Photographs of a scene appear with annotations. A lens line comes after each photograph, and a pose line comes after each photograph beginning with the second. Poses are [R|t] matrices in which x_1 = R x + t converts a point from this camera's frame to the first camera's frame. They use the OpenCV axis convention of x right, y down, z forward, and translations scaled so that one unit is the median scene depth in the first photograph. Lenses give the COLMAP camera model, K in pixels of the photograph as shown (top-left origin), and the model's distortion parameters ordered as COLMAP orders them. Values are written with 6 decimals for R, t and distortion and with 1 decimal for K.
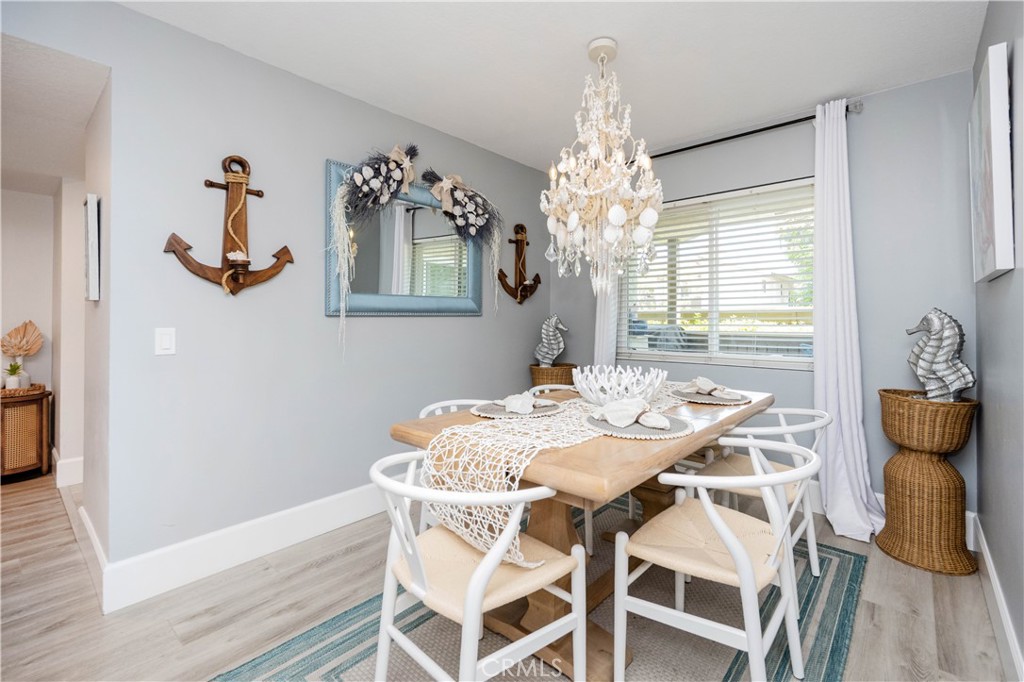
lens RADIAL K [[422.6, 0, 510.6], [0, 422.6, 302.0], [0, 0, 1]] dist [-0.001204, 0.000000]
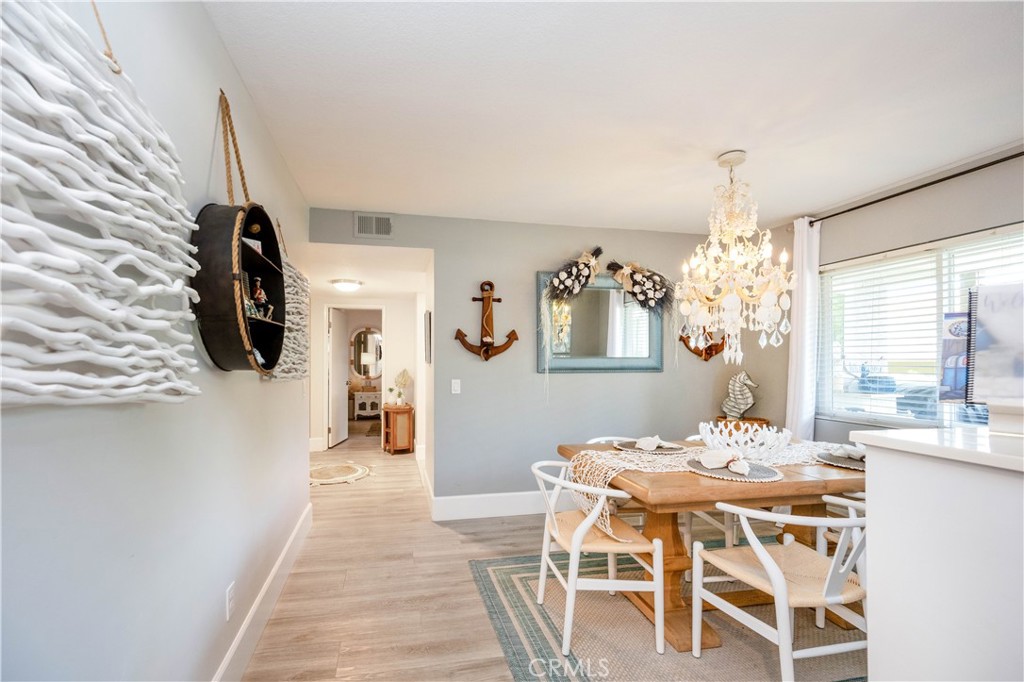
lens RADIAL K [[403.1, 0, 516.8], [0, 403.1, 341.3], [0, 0, 1]] dist [-0.000023, 0.000196]
pose [[0.838863, -0.012742, -0.544194, 0.290002], [0.008668, 0.999912, -0.010050, -0.065157], [0.544274, 0.003714, 0.838899, -0.266489]]
